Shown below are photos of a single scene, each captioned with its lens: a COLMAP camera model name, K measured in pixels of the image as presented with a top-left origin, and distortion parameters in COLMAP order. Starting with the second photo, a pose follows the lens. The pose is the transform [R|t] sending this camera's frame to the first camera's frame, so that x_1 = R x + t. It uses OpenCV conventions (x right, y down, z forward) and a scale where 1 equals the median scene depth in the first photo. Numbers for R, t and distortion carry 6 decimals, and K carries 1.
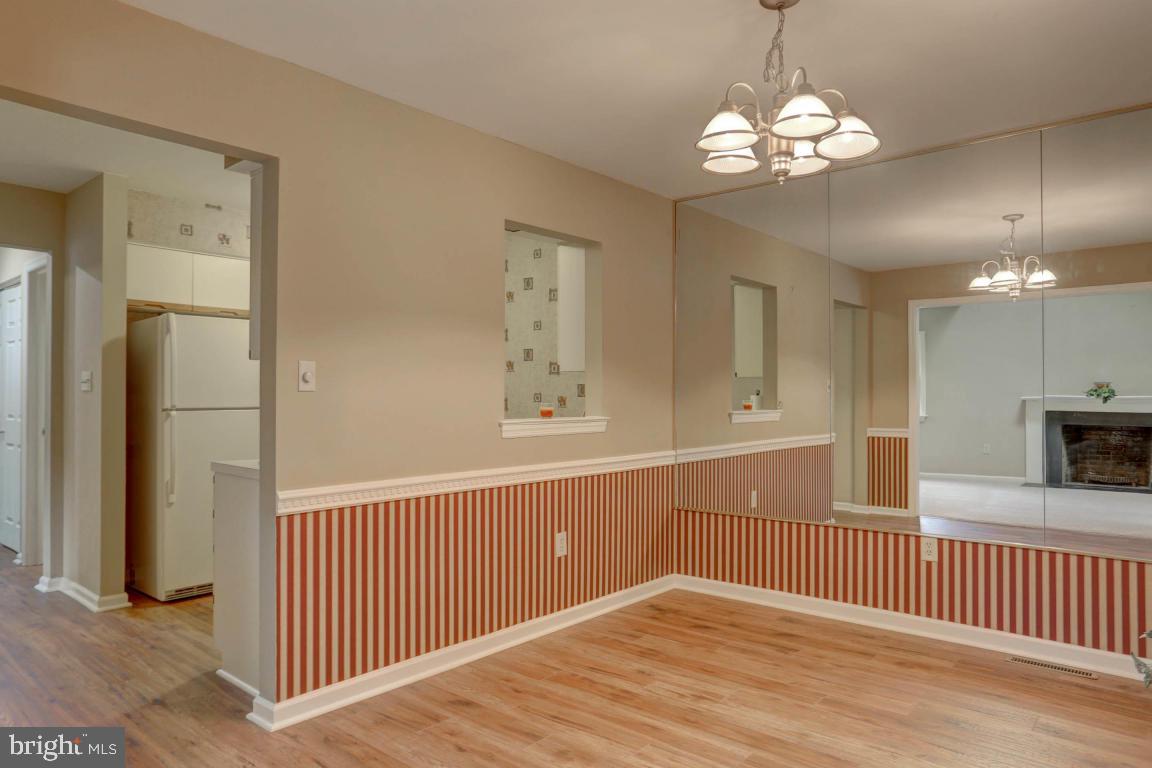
lens RADIAL K [[732.5, 0, 576.0], [0, 732.5, 384.0], [0, 0, 1]] dist [-0.048630, 0.004055]
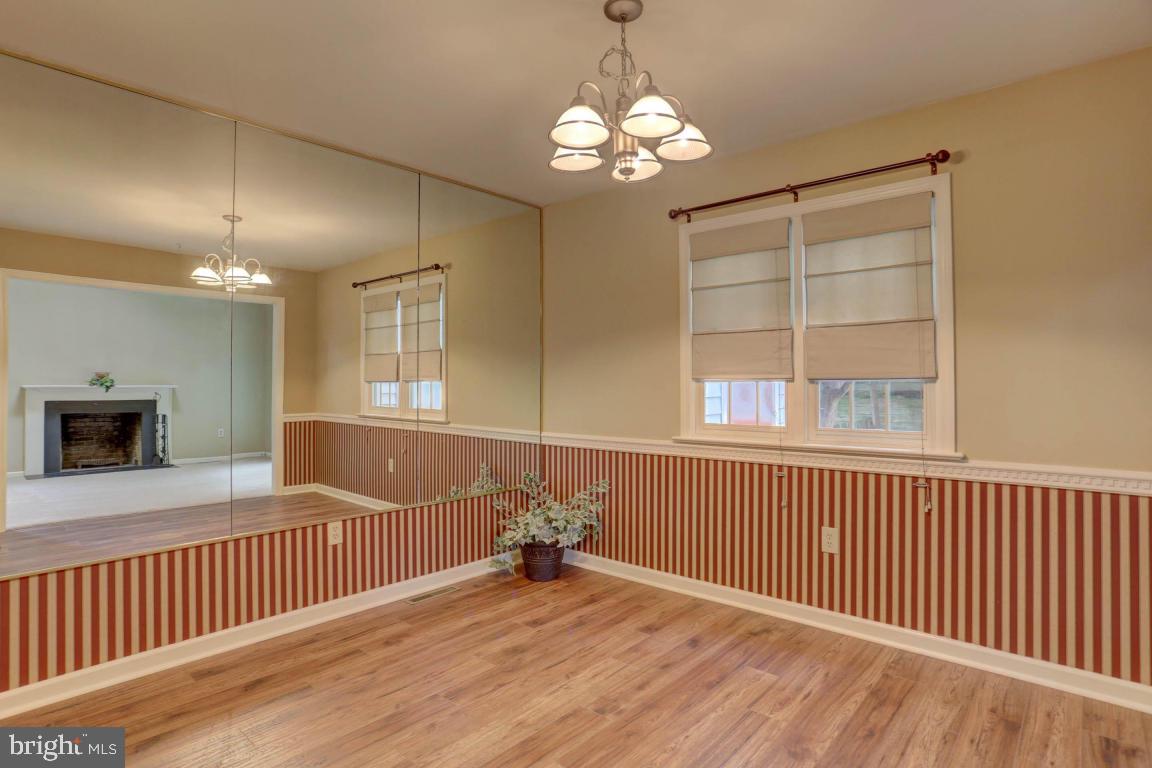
lens RADIAL K [[594.6, 0, 572.7], [0, 594.6, 378.7], [0, 0, 1]] dist [-0.032042, -0.000216]
pose [[0.009648, 0.008437, 0.999918, -0.355433], [-0.011798, 0.999896, -0.008323, 0.011000], [-0.999884, -0.011716, 0.009746, 0.656606]]
